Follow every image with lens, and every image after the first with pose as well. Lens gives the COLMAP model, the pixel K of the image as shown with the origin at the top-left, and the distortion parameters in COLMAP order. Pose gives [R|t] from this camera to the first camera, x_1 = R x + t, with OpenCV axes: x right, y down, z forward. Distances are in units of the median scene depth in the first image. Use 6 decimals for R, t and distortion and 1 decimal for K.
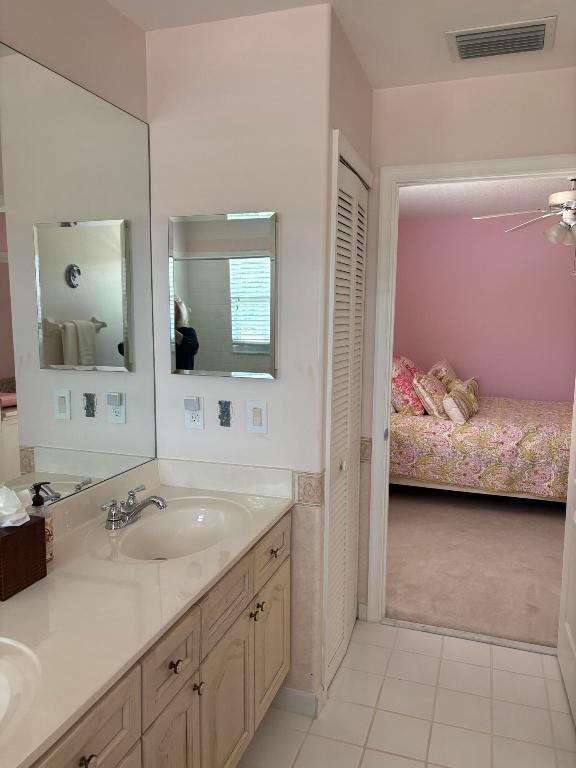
lens RADIAL K [[581.5, 0, 289.4], [0, 581.5, 378.7], [0, 0, 1]] dist [0.006350, -0.013204]
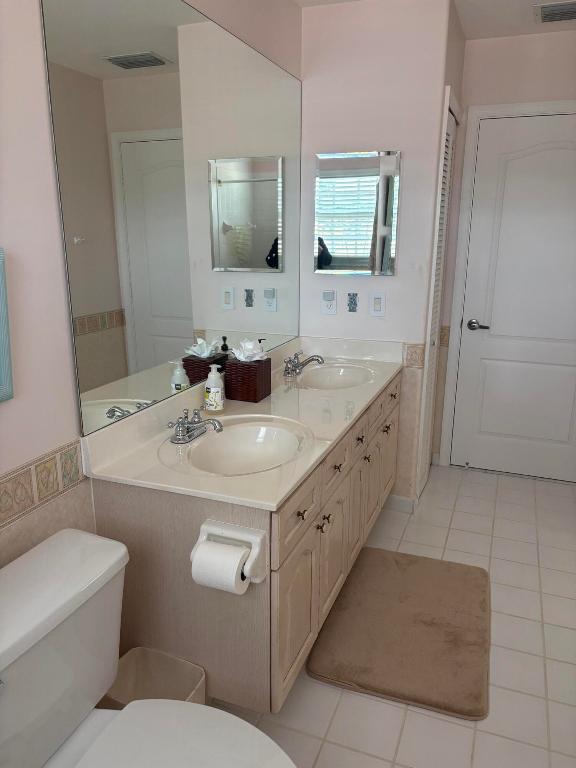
lens RADIAL K [[581.5, 0, 284.6], [0, 581.5, 390.1], [0, 0, 1]] dist [0.006350, -0.013204]
pose [[0.998778, 0.005041, -0.049159, -0.203406], [0.002477, 0.988428, 0.151673, 0.055293], [0.049355, -0.151609, 0.987208, -0.403103]]
